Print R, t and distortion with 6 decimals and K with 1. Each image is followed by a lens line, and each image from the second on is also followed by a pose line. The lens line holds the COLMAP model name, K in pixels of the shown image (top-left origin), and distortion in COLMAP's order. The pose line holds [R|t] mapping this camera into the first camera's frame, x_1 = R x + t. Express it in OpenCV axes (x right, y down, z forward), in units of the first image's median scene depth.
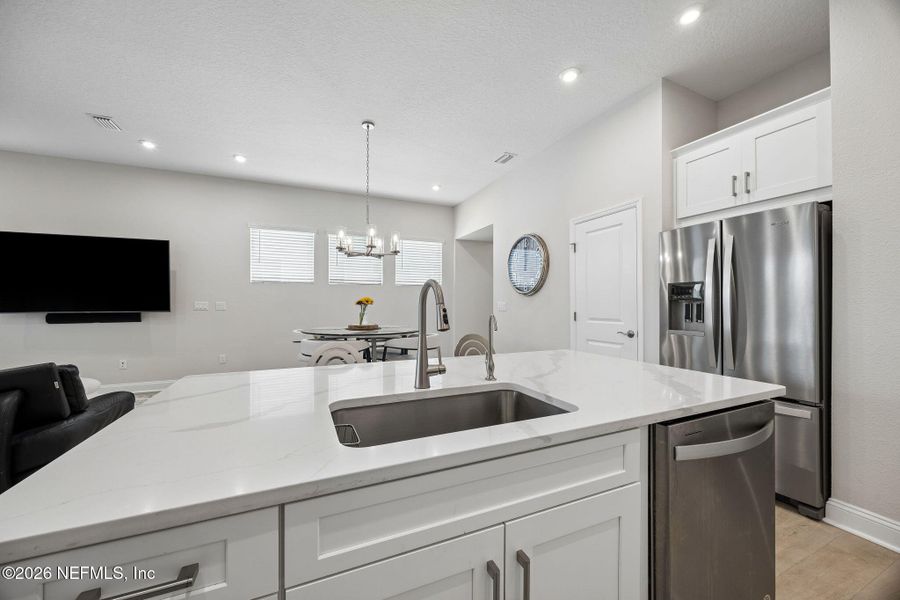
lens RADIAL K [[340.2, 0, 449.8], [0, 340.2, 301.0], [0, 0, 1]] dist [-0.002725, 0.000046]
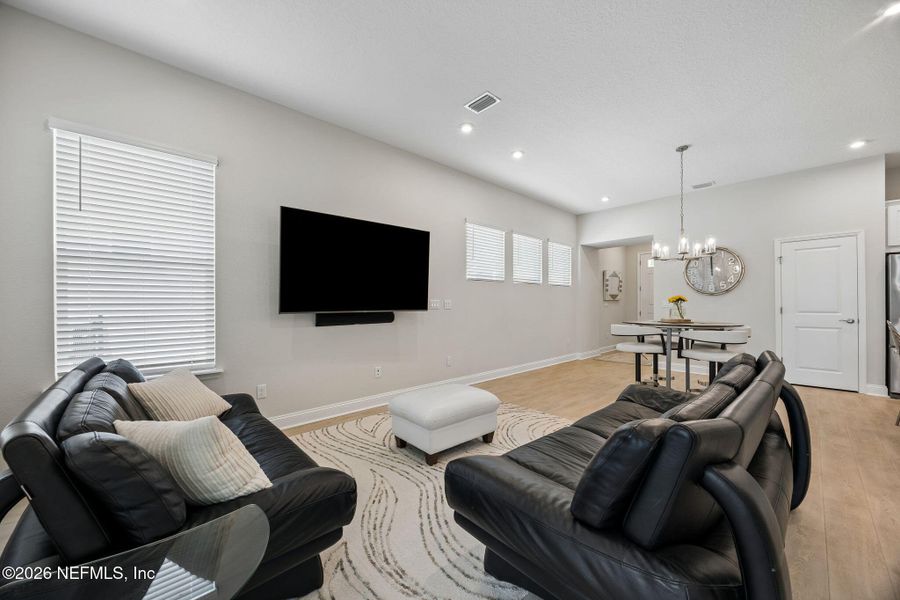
lens RADIAL K [[340.2, 0, 447.5], [0, 340.2, 300.4], [0, 0, 1]] dist [-0.002725, 0.000046]
pose [[0.944485, 0.000174, 0.328555, -1.078641], [0.000004, 1.000000, -0.000543, 0.004708], [-0.328555, 0.000514, 0.944485, 0.121101]]
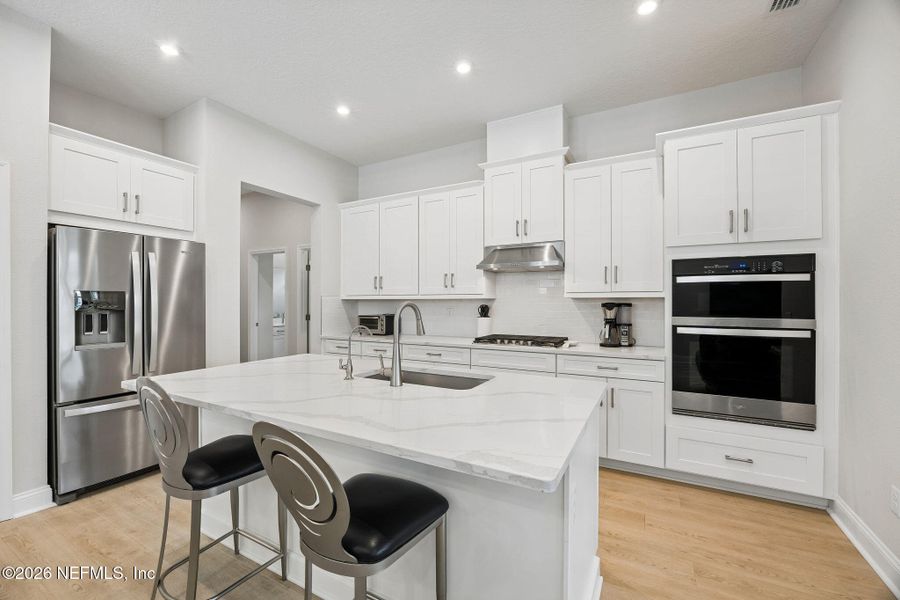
lens RADIAL K [[371.3, 0, 449.3], [0, 371.3, 301.6], [0, 0, 1]] dist [-0.016039, 0.000719]
pose [[-0.610016, 0.000998, 0.792388, -0.364075], [-0.003943, 0.999983, -0.004295, -0.014541], [-0.792379, -0.005745, -0.610002, 0.476863]]
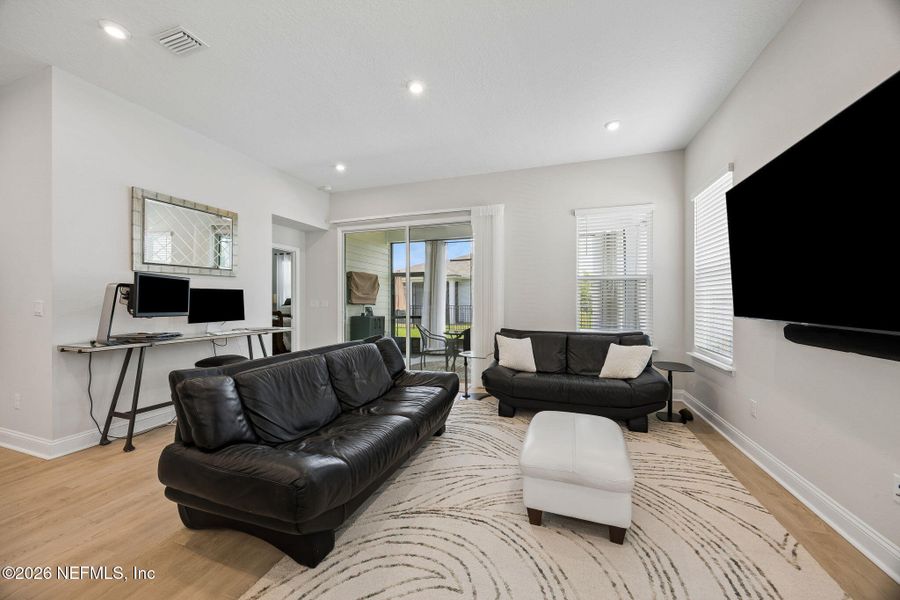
lens RADIAL K [[340.2, 0, 447.5], [0, 340.2, 301.3], [0, 0, 1]] dist [-0.002725, 0.000046]
pose [[-0.674035, 0.004775, -0.738684, -0.427674], [0.005492, 0.999984, 0.001453, 0.001709], [0.738679, -0.003078, -0.674051, 0.895095]]
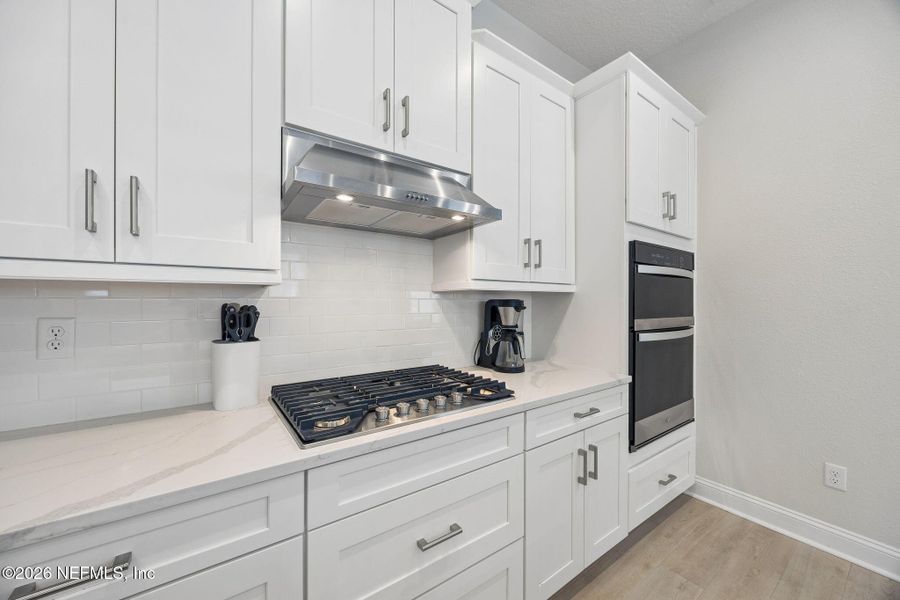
lens RADIAL K [[340.2, 0, 445.7], [0, 340.2, 300.9], [0, 0, 1]] dist [-0.002725, 0.000046]
pose [[-0.976931, -0.002518, -0.213542, 0.155786], [-0.001448, 0.999986, -0.005170, -0.013224], [0.213552, -0.004742, -0.976920, 0.186086]]
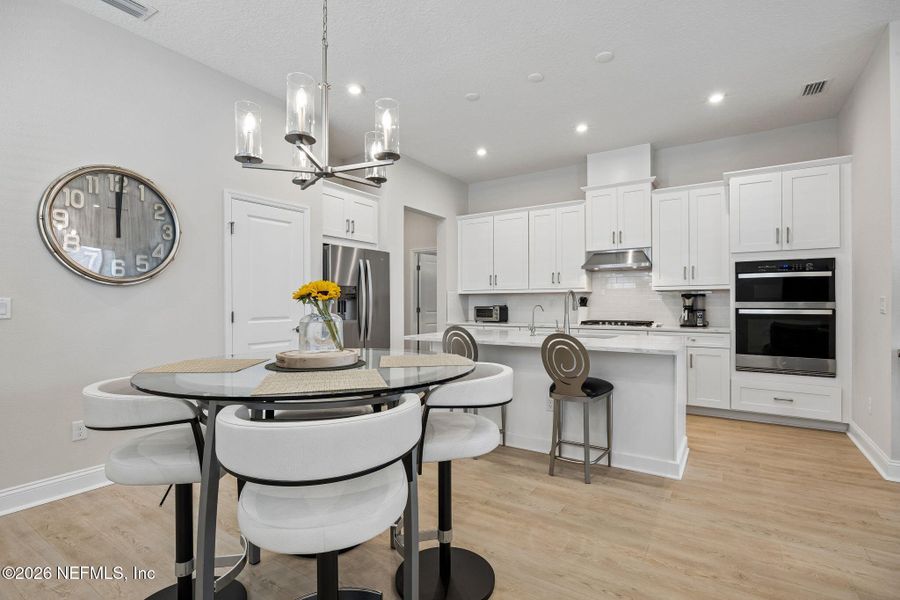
lens RADIAL K [[424.9, 0, 447.1], [0, 424.9, 302.9], [0, 0, 1]] dist [-0.011674, -0.000660]
pose [[-0.536787, 0.002242, 0.843715, -0.562793], [-0.002551, 0.999988, -0.004280, 0.011931], [-0.843714, -0.004449, -0.536774, 0.882755]]
